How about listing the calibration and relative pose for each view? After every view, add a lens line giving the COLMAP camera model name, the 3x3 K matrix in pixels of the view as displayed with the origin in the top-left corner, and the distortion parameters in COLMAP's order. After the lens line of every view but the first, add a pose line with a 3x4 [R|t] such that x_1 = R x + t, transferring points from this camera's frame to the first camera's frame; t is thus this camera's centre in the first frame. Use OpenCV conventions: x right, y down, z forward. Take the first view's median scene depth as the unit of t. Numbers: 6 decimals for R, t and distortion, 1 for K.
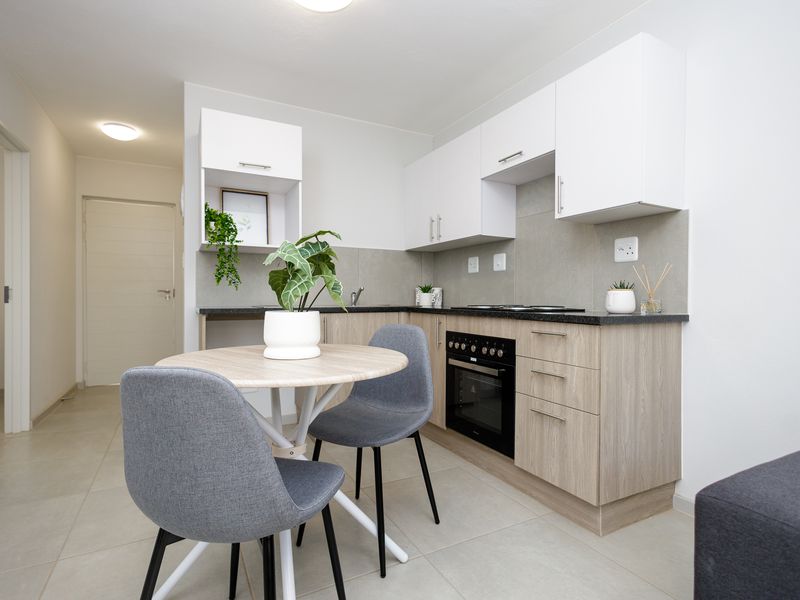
lens RADIAL K [[418.8, 0, 400.0], [0, 418.8, 300.0], [0, 0, 1]] dist [0.002960, 0.000252]
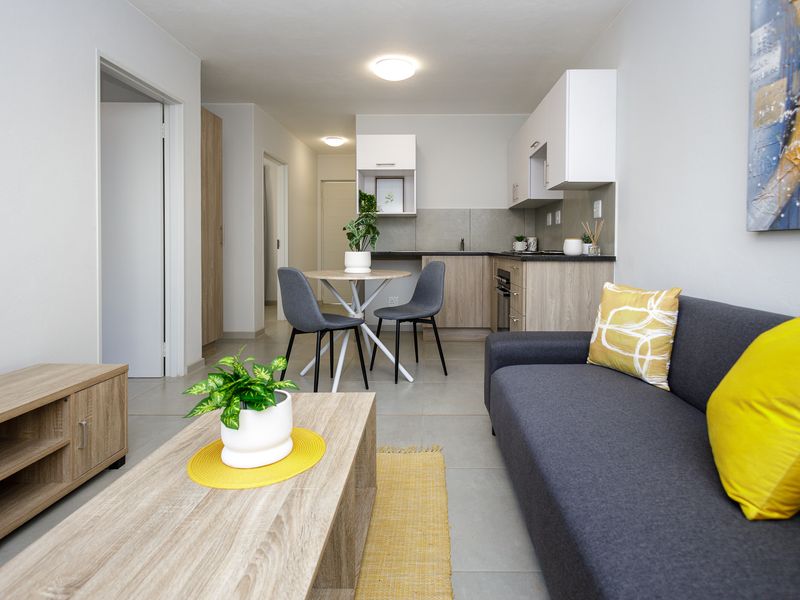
lens RADIAL K [[441.1, 0, 423.7], [0, 441.1, 248.9], [0, 0, 1]] dist [0.001540, -0.000282]
pose [[0.882128, 0.001129, -0.471008, 0.604139], [-0.001342, 0.999999, -0.000117, 0.008392], [0.471008, 0.000735, 0.882129, -0.453573]]
